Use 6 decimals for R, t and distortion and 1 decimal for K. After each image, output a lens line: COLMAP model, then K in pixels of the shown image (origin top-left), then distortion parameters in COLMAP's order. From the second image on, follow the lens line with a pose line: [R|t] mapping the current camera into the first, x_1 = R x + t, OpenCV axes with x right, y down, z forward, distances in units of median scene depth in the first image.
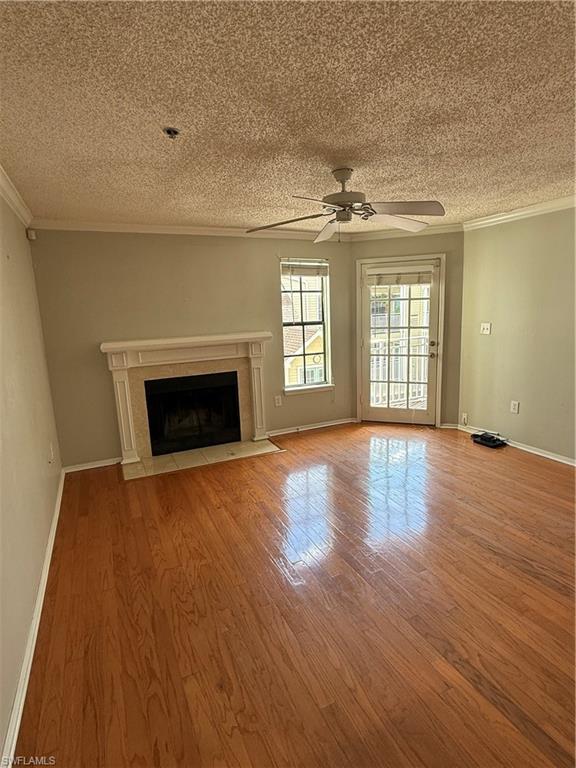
lens RADIAL K [[406.4, 0, 286.1], [0, 406.4, 382.3], [0, 0, 1]] dist [0.006148, -0.000905]
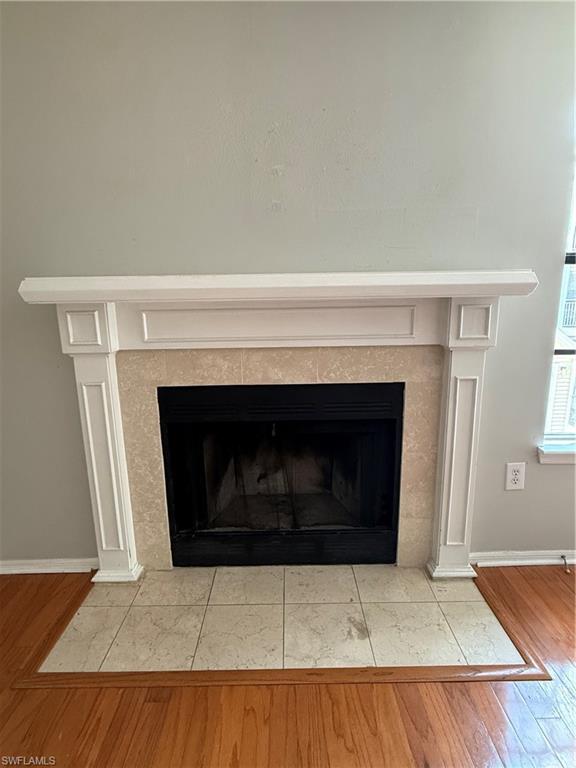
lens RADIAL K [[406.4, 0, 292.7], [0, 406.4, 381.5], [0, 0, 1]] dist [0.006148, -0.000905]
pose [[0.912538, 0.109548, -0.394049, -0.072126], [-0.095304, 0.993894, 0.055603, -0.039819], [0.397734, -0.013185, 0.917406, 0.650997]]
